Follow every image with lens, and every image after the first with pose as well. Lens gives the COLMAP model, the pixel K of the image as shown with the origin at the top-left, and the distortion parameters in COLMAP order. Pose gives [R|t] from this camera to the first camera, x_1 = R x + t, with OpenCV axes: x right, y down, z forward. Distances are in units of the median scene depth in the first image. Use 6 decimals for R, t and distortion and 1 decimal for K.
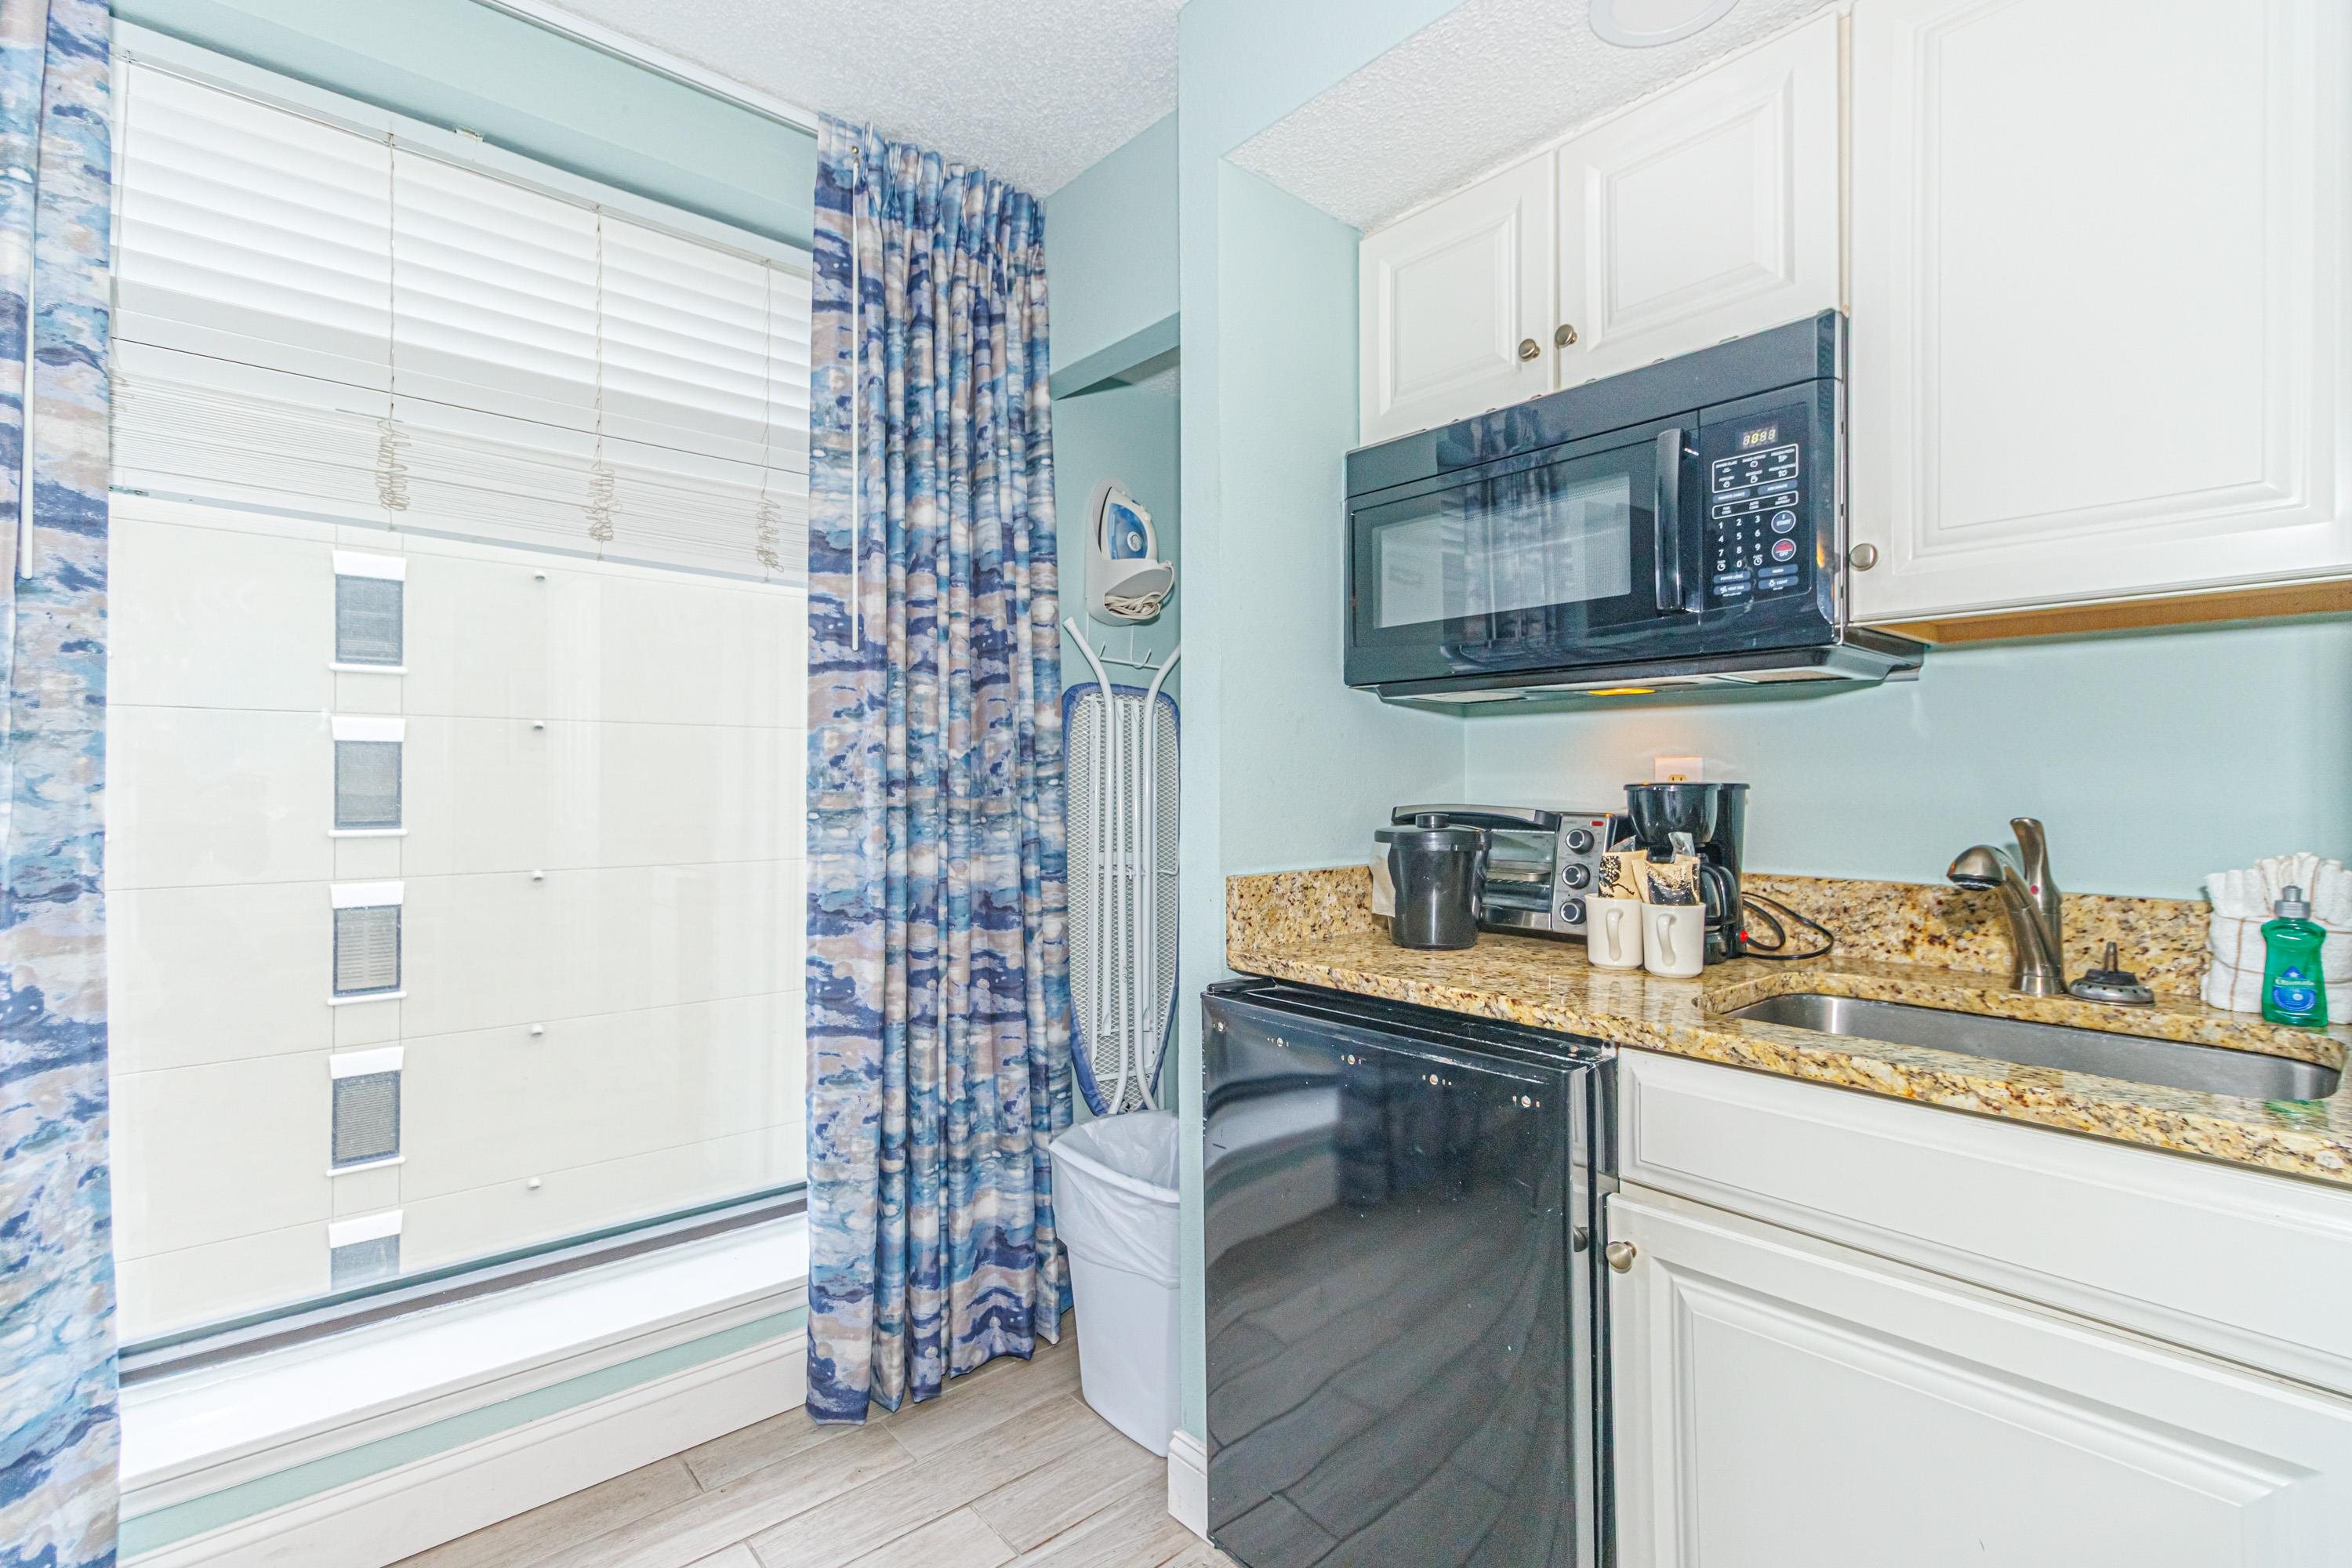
lens RADIAL K [[1088.3, 0, 1178.3], [0, 1088.3, 771.2], [0, 0, 1]] dist [0.010570, -0.000257]
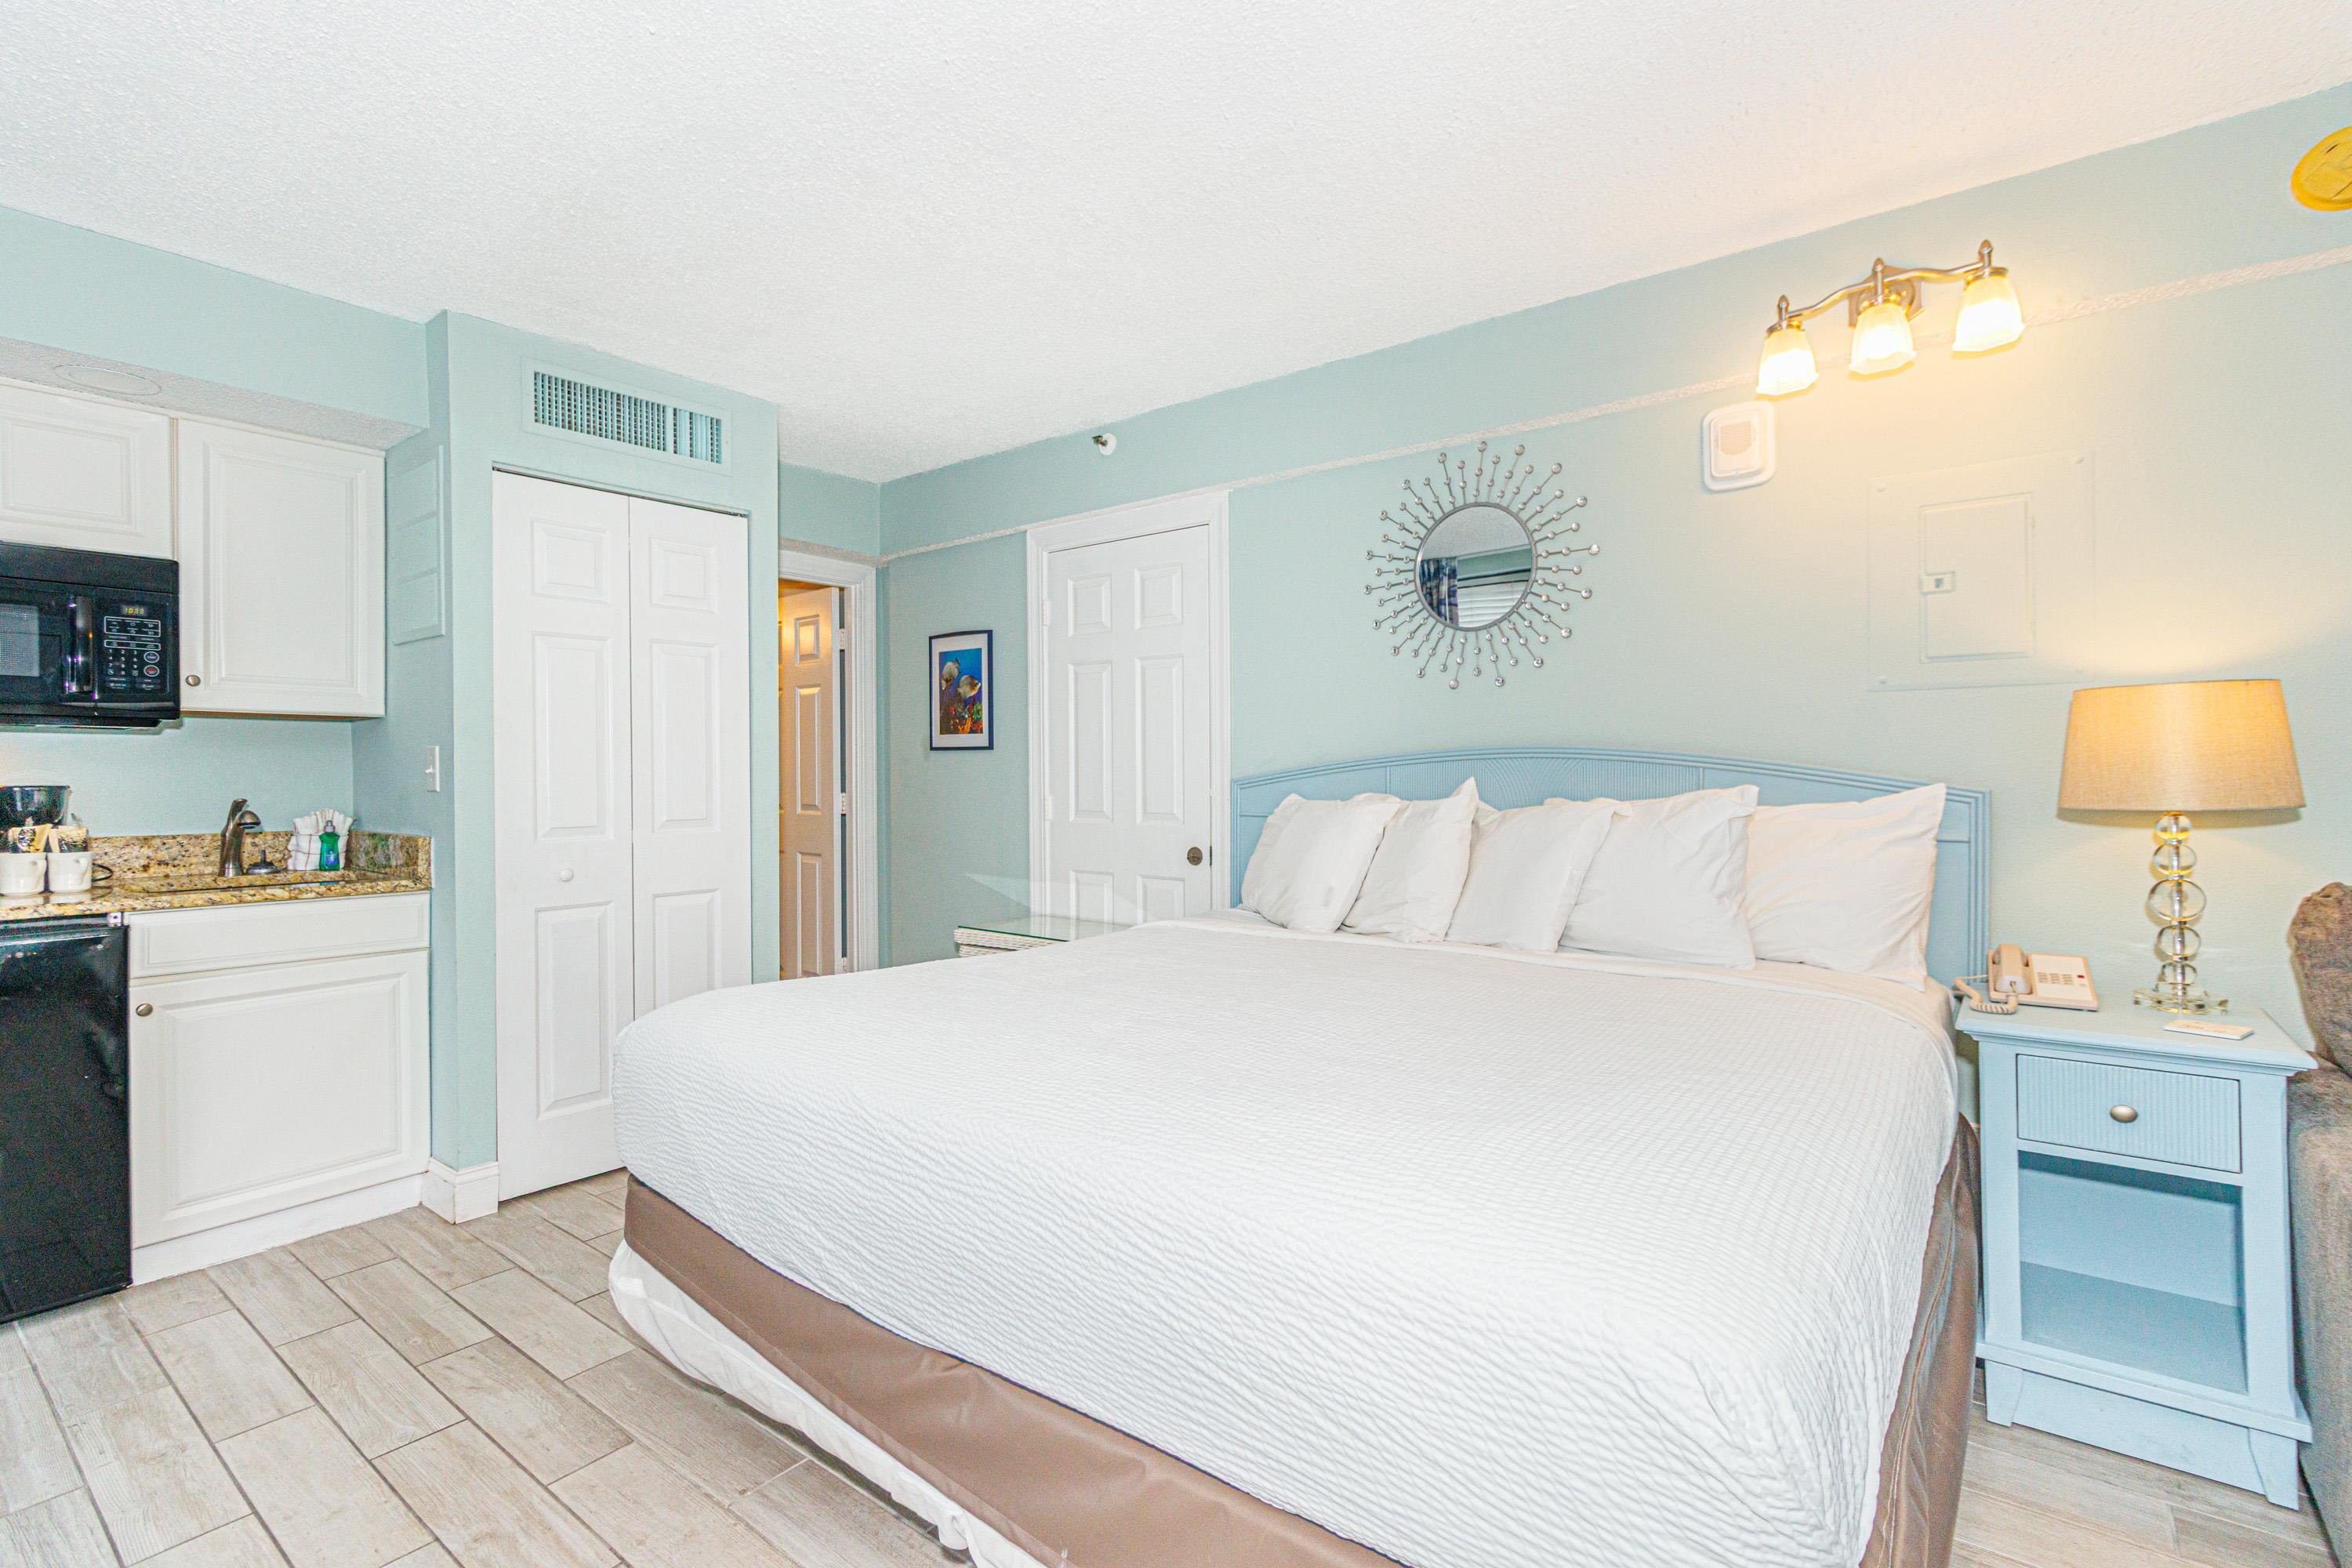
lens RADIAL K [[1088.3, 0, 1169.3], [0, 1088.3, 771.2], [0, 0, 1]] dist [0.010570, -0.000257]
pose [[-0.180815, -0.000353, 0.983517, -1.743865], [-0.008222, 0.999966, -0.001153, -0.027268], [-0.983483, -0.008295, -0.180812, -0.482423]]
